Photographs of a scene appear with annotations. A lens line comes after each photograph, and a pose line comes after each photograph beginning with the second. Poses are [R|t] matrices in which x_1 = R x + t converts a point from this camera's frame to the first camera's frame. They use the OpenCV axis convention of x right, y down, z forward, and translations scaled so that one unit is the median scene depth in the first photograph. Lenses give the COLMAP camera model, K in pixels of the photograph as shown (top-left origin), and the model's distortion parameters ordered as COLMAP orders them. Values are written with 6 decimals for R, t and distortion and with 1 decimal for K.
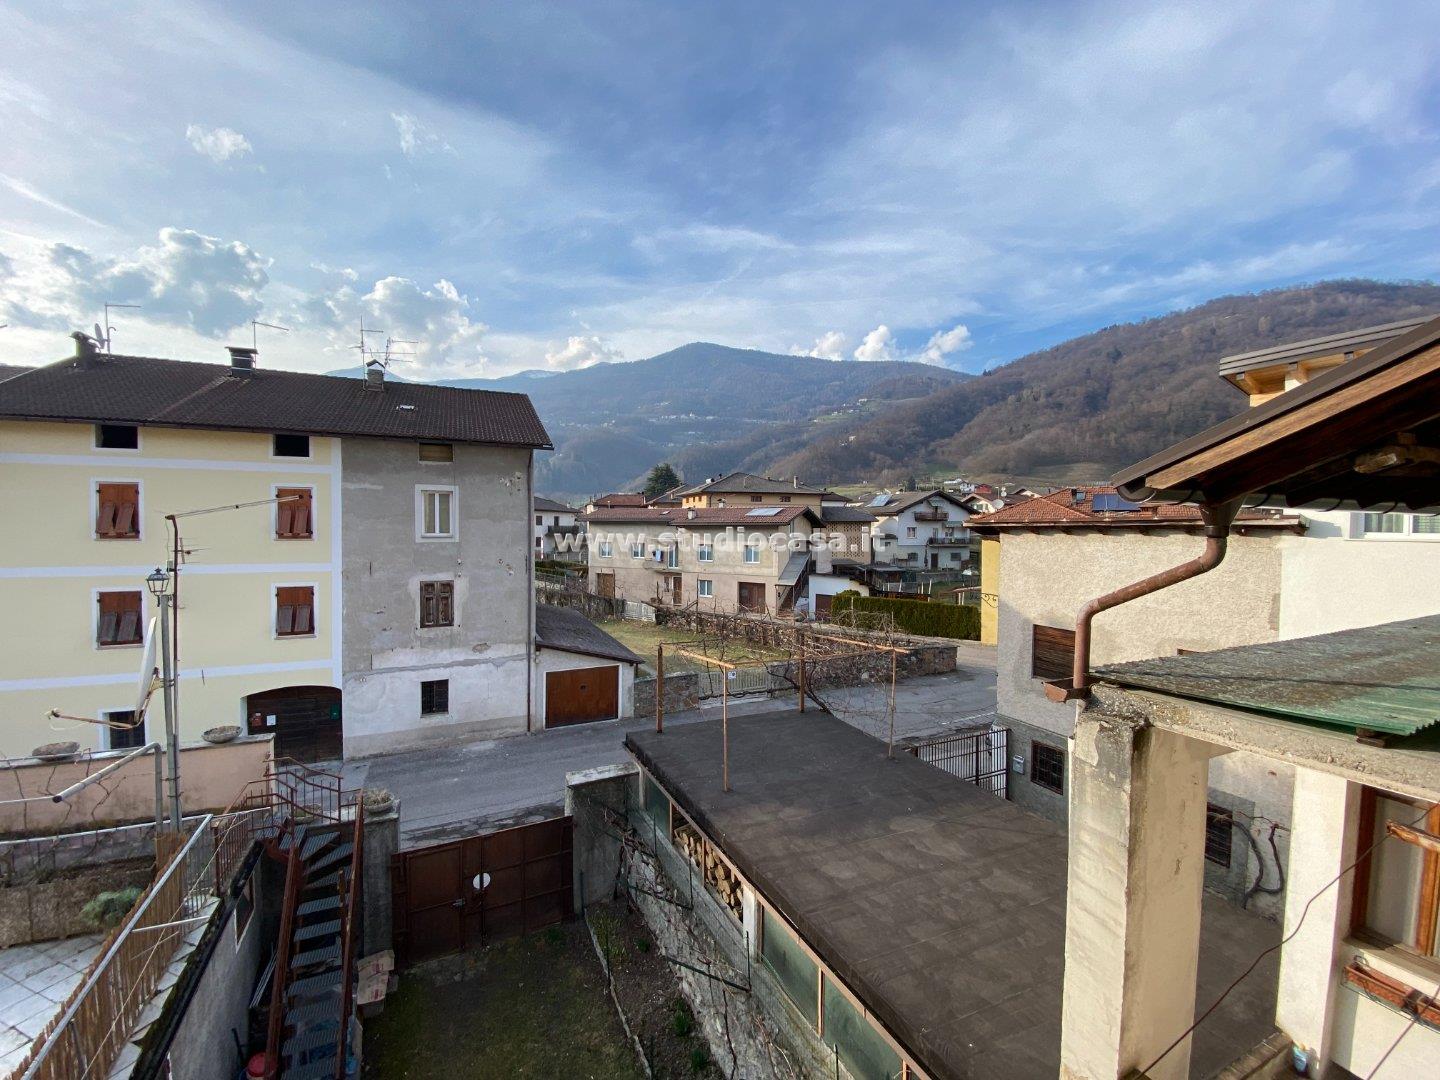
lens RADIAL K [[587.9, 0, 720.0], [0, 587.9, 540.0], [0, 0, 1]] dist [0.020253, -0.021738]
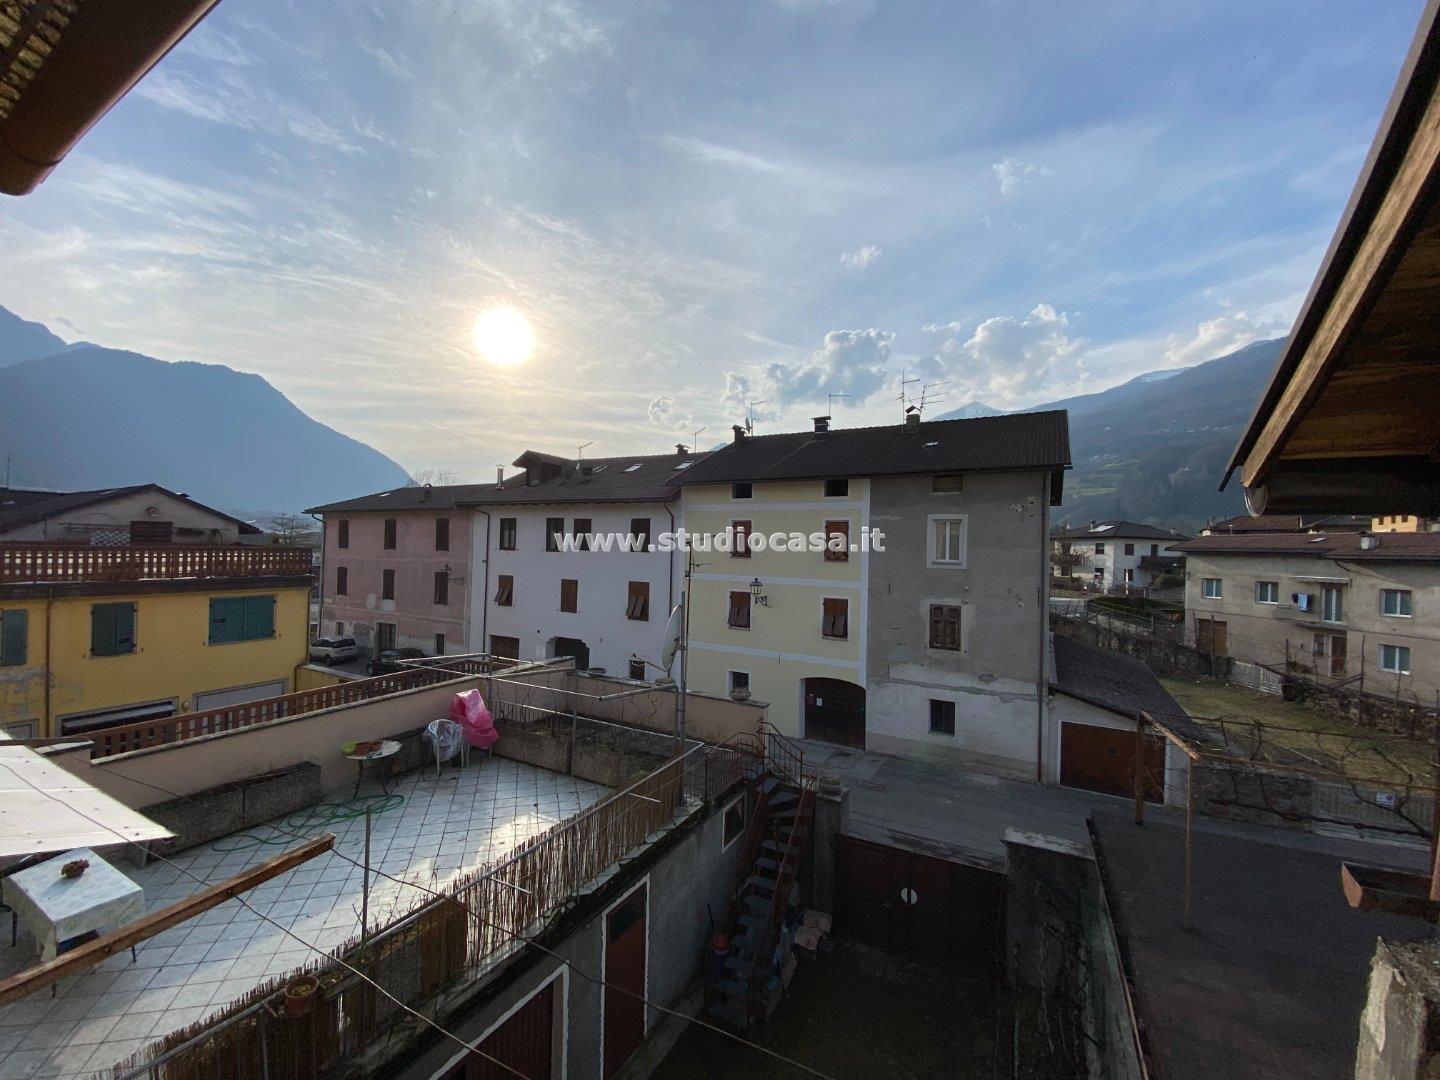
lens RADIAL K [[592.7, 0, 720.0], [0, 592.7, 540.0], [0, 0, 1]] dist [0.023811, -0.019668]
pose [[0.572617, -0.003001, -0.819817, 0.146631], [-0.037220, 0.998867, -0.029654, -0.000424], [0.818977, 0.047494, 0.571857, 0.057999]]
